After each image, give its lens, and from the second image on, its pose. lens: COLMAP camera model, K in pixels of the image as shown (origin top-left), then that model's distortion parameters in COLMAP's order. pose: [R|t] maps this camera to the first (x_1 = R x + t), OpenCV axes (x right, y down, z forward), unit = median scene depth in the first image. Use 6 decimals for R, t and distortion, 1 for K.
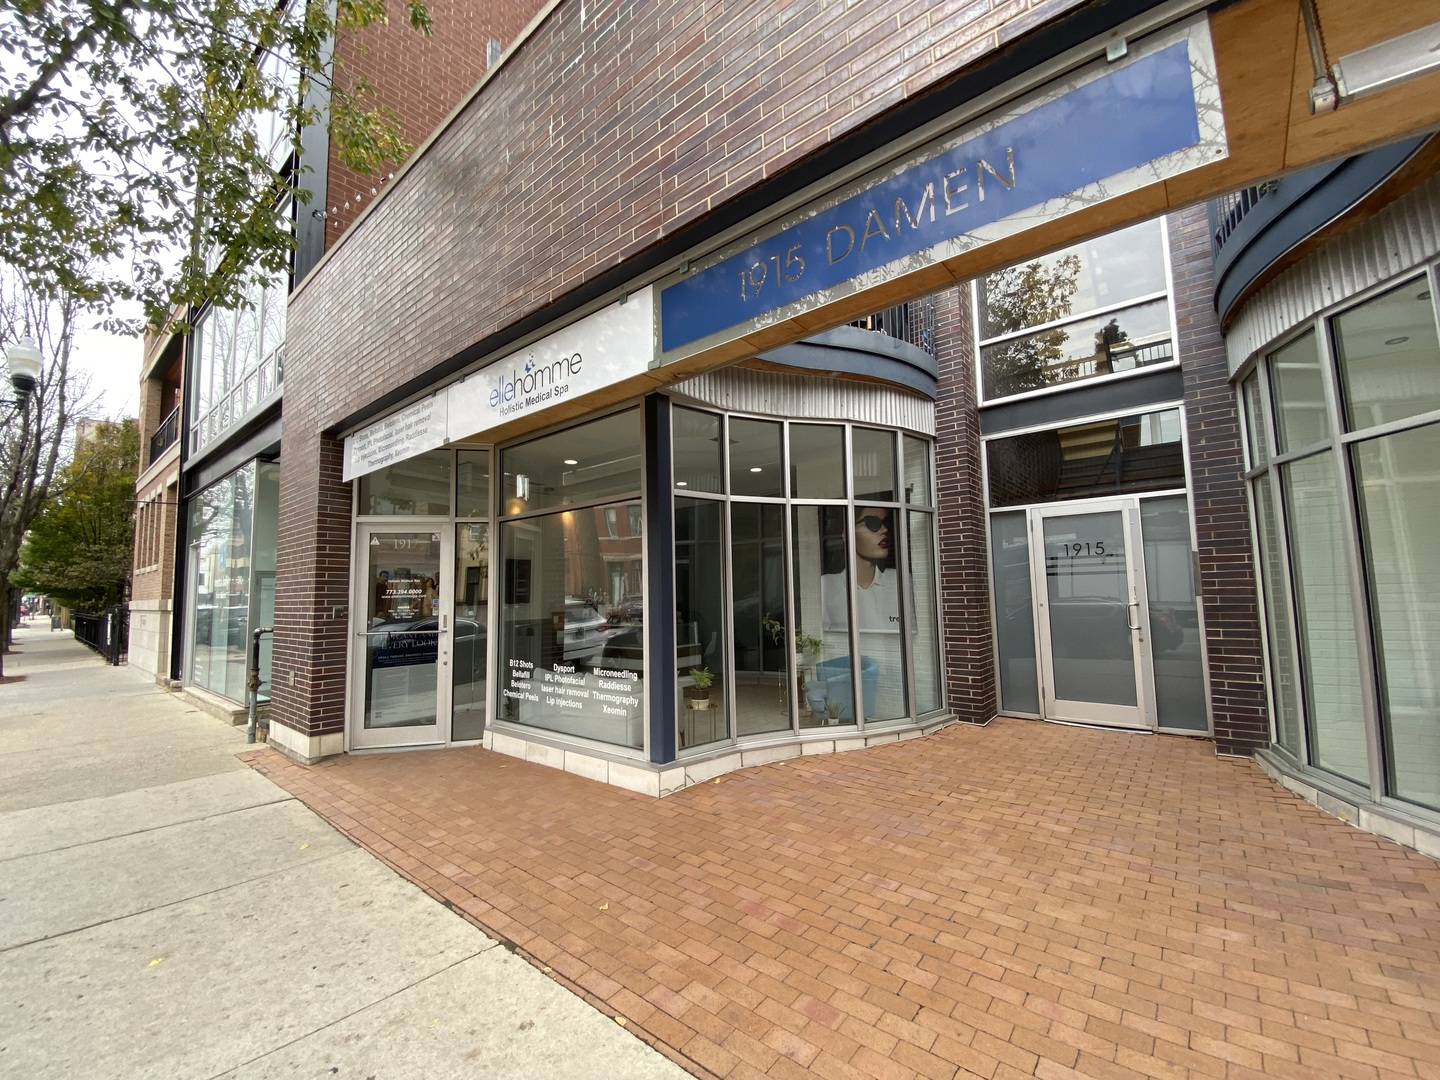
lens RADIAL K [[574.5, 0, 710.7], [0, 574.5, 541.6], [0, 0, 1]] dist [-0.021340, -0.005974]
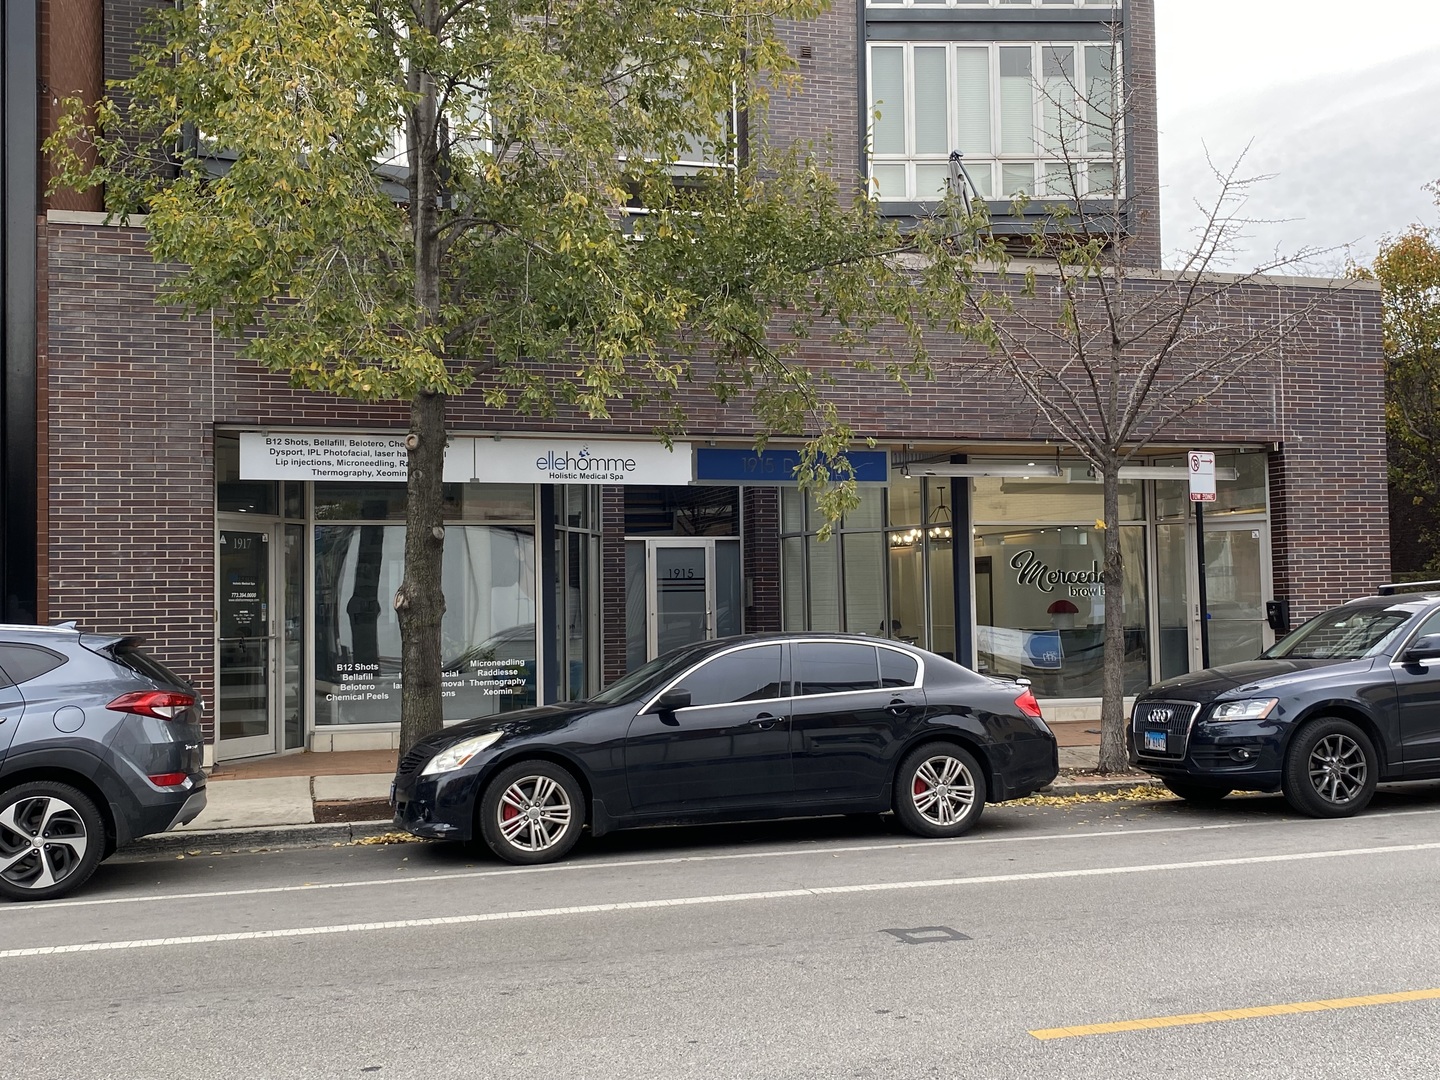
lens RADIAL K [[1480.6, 0, 709.1], [0, 1480.6, 541.8], [0, 0, 1]] dist [0.045171, 0.000000]
pose [[0.543678, 0.048030, 0.837919, -2.909142], [-0.069460, 0.997511, -0.012109, -0.029170], [-0.836415, -0.051618, 0.545661, -1.263027]]
